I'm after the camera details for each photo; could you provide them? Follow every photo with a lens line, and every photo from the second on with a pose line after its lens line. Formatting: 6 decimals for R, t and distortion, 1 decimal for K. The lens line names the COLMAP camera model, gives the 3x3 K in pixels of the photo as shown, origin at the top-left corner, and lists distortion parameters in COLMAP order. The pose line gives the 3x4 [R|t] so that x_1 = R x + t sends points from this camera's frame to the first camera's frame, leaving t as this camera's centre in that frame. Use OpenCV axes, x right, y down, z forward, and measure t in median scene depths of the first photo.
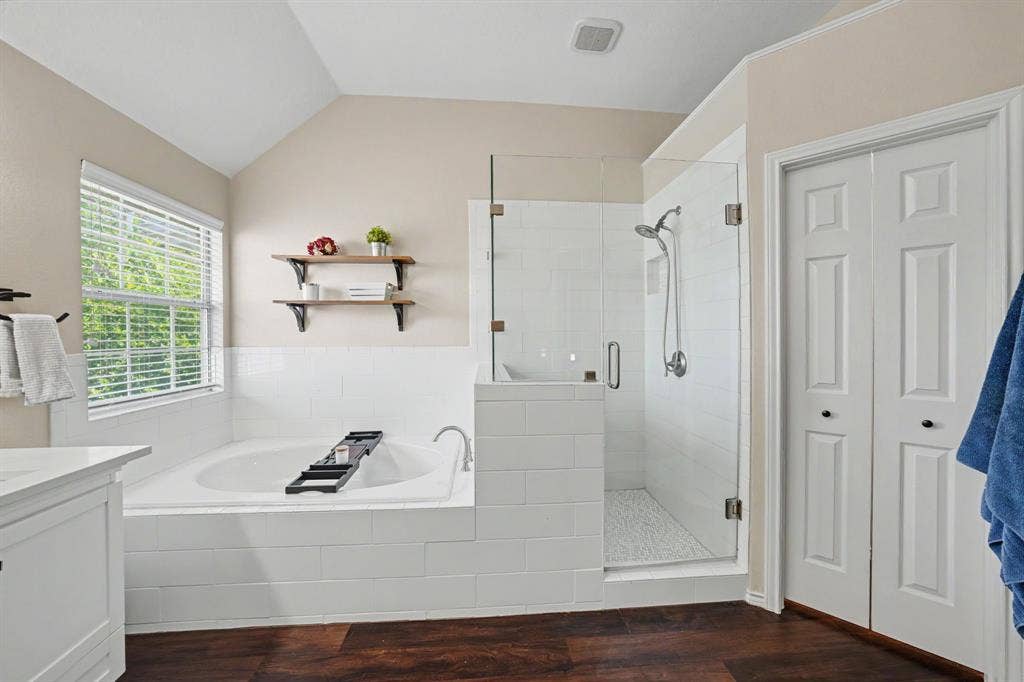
lens RADIAL K [[361.0, 0, 507.6], [0, 361.0, 334.5], [0, 0, 1]] dist [-0.017895, 0.002924]
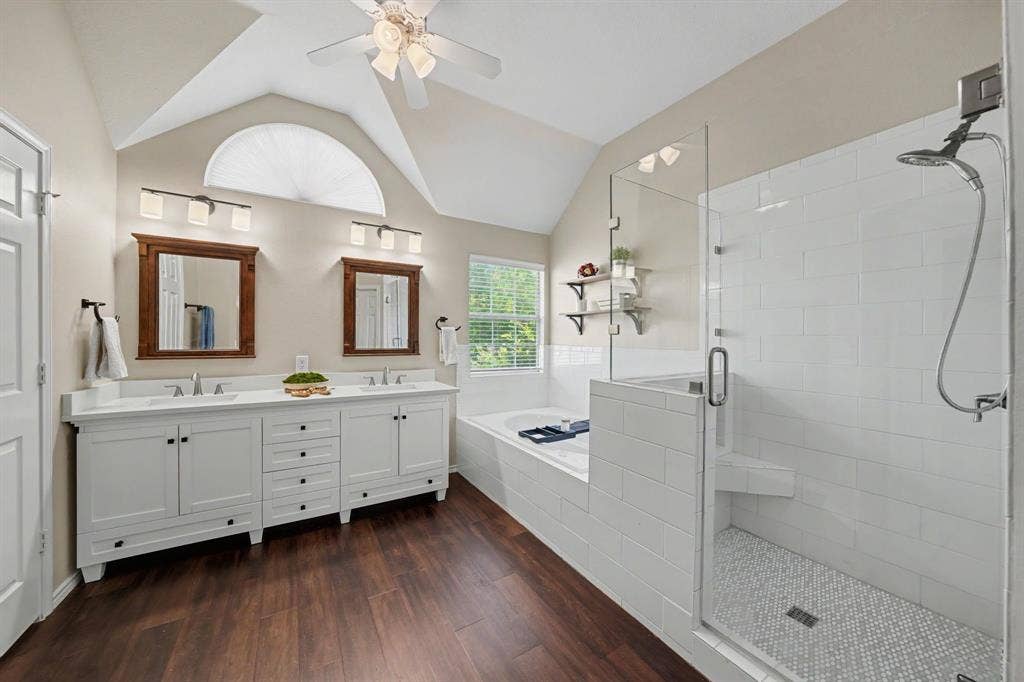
lens RADIAL K [[361.0, 0, 519.2], [0, 361.0, 339.4], [0, 0, 1]] dist [-0.017895, 0.002924]
pose [[0.465813, 0.011722, -0.884806, 0.556166], [-0.011168, 0.999910, 0.007367, 0.001044], [0.884813, 0.006450, 0.465902, 0.168227]]
